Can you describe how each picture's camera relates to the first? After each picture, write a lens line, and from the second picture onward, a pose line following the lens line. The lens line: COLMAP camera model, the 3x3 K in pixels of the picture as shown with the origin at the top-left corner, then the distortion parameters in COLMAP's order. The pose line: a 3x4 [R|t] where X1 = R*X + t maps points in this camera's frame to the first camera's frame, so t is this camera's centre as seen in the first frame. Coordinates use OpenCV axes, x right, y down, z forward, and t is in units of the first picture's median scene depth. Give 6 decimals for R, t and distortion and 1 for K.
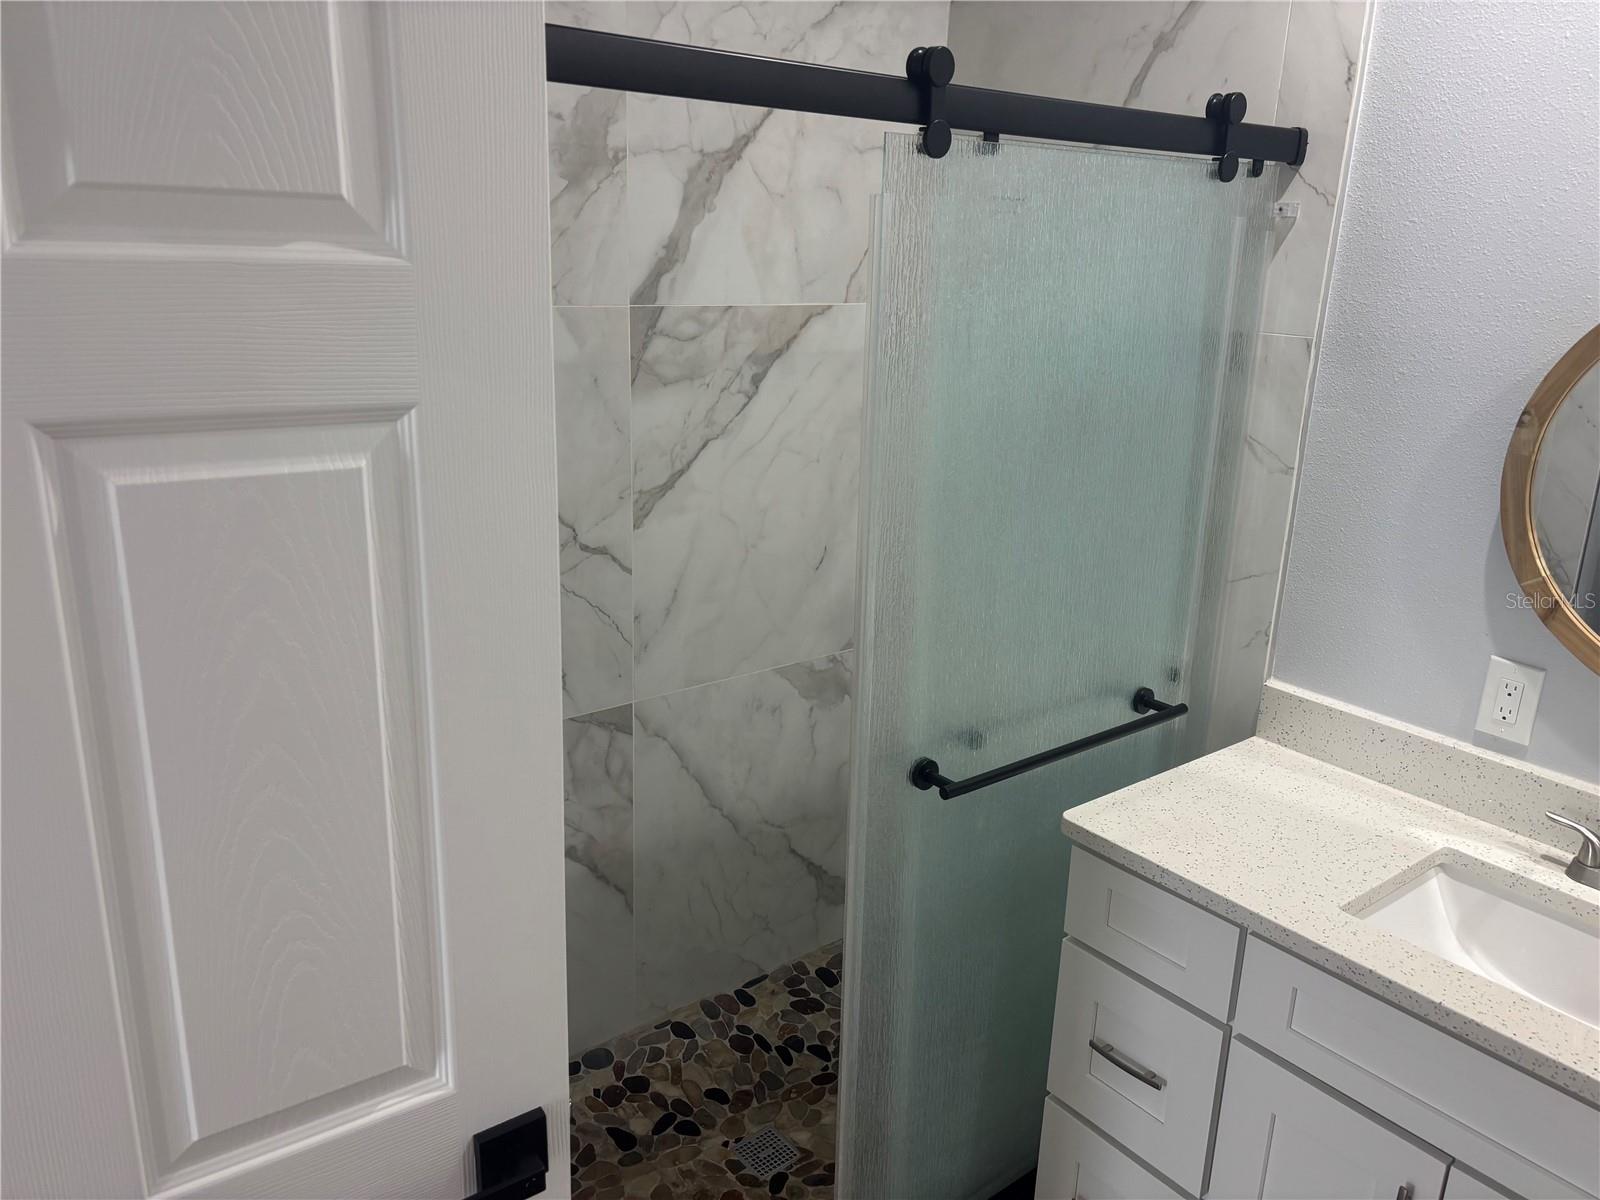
lens RADIAL K [[1223.5, 0, 800.2], [0, 1223.5, 591.9], [0, 0, 1]] dist [0.054676, -0.067032]
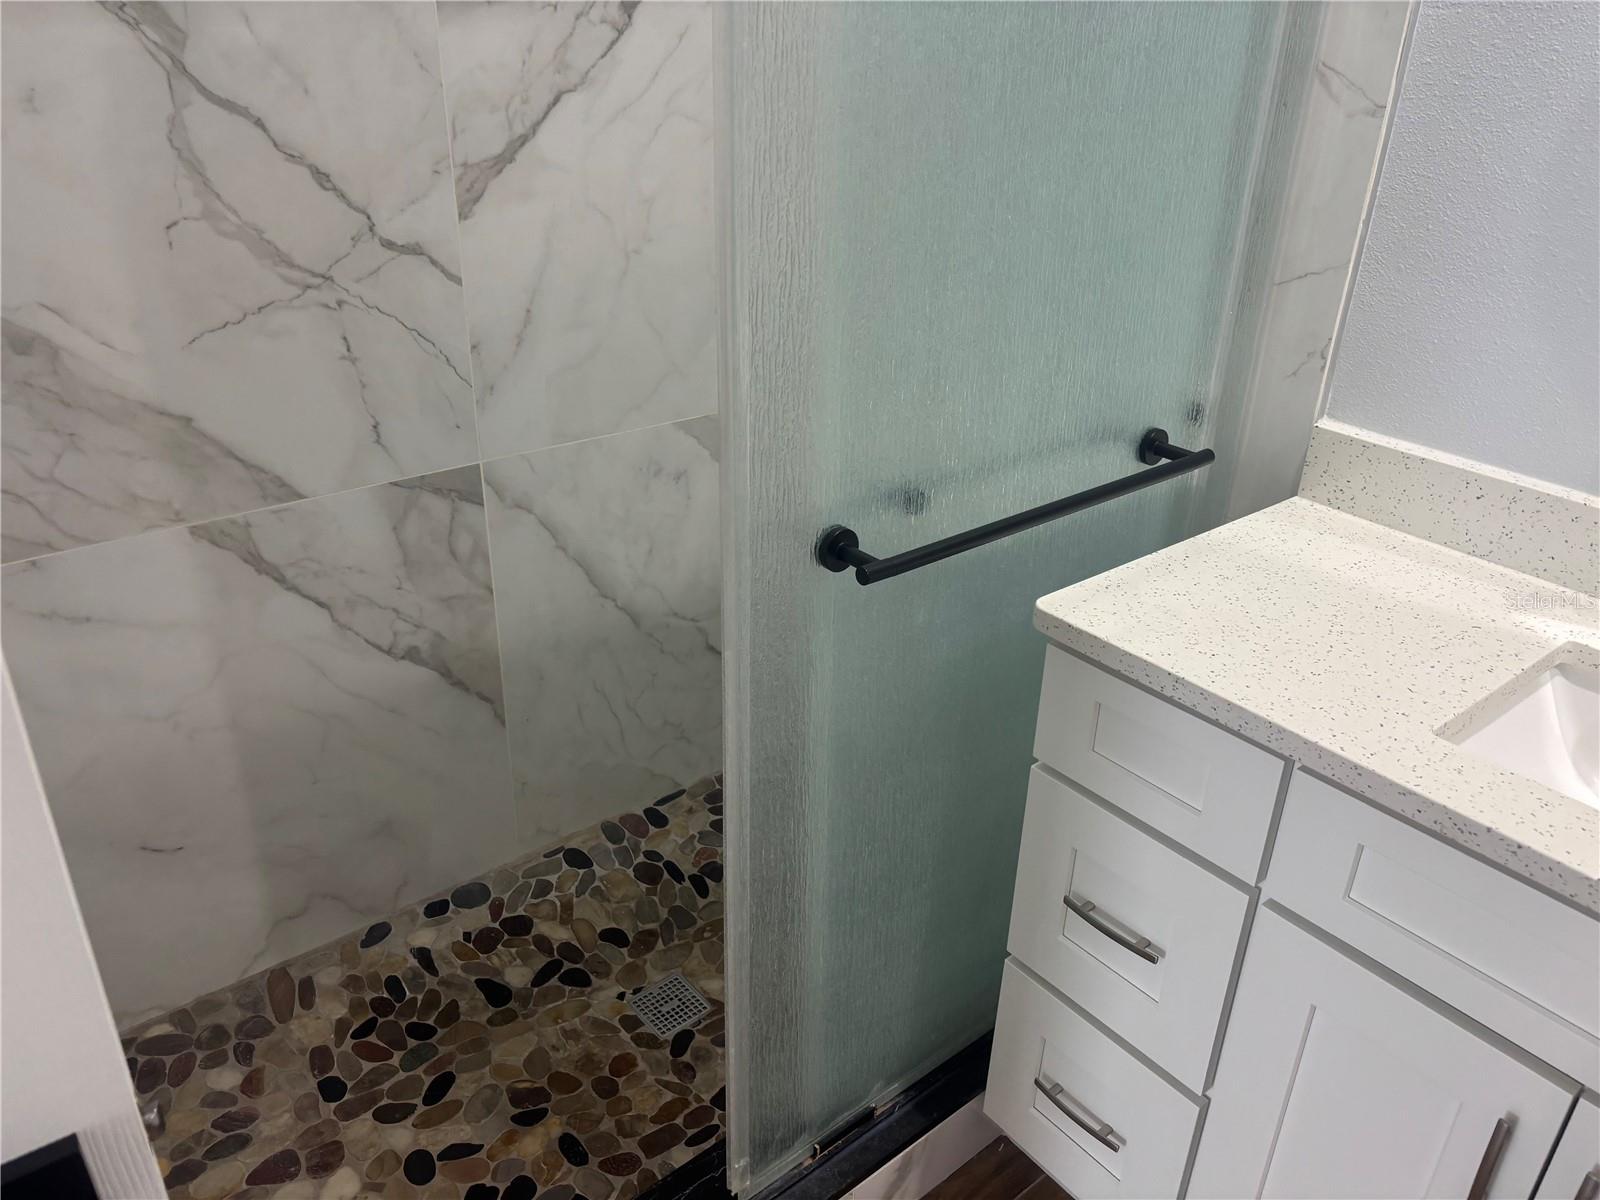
lens RADIAL K [[1230.1, 0, 800.9], [0, 1230.1, 593.0], [0, 0, 1]] dist [0.078919, -0.097355]
pose [[0.999848, -0.009115, 0.014841, 0.057636], [0.006408, 0.984867, 0.173191, 0.043700], [-0.016195, -0.173070, 0.984776, 0.258100]]
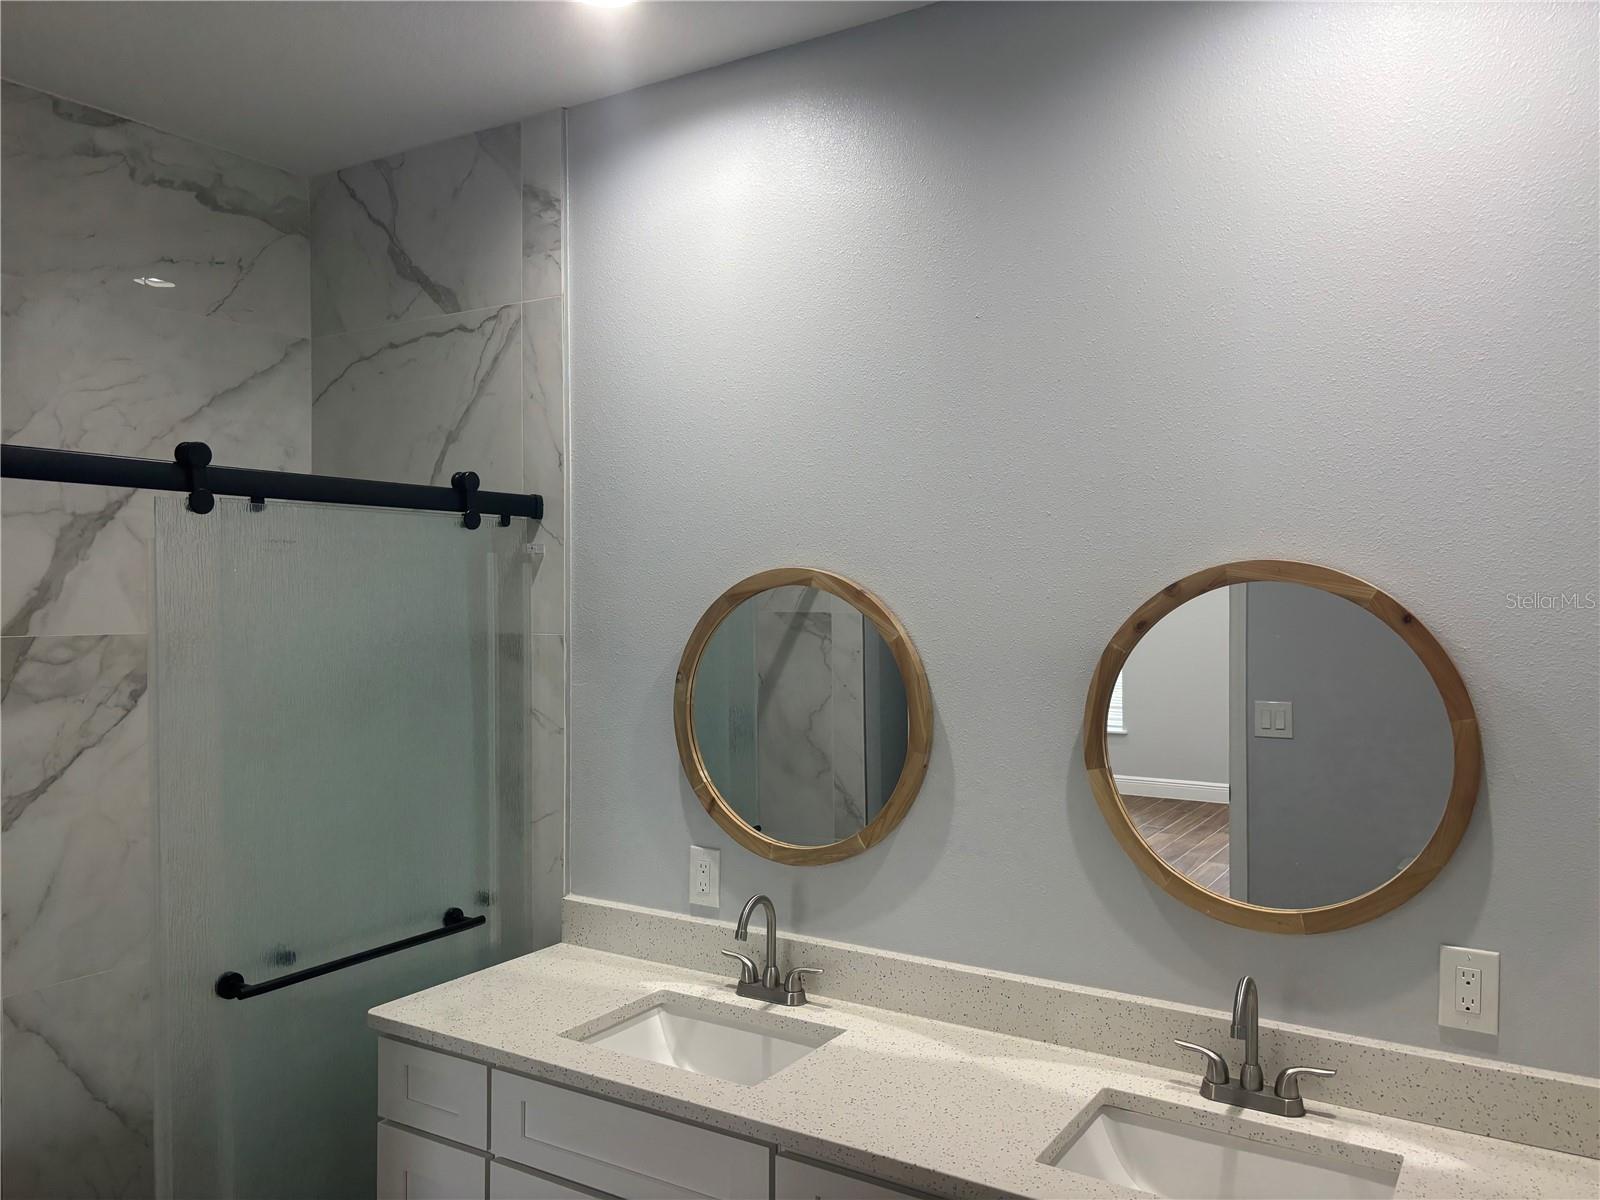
lens RADIAL K [[1223.5, 0, 800.2], [0, 1223.5, 591.9], [0, 0, 1]] dist [0.054676, -0.067032]
pose [[0.941277, -0.033666, 0.335953, 0.193772], [0.126076, 0.958091, -0.257229, 0.132503], [-0.313213, 0.284479, 0.906073, -0.340472]]
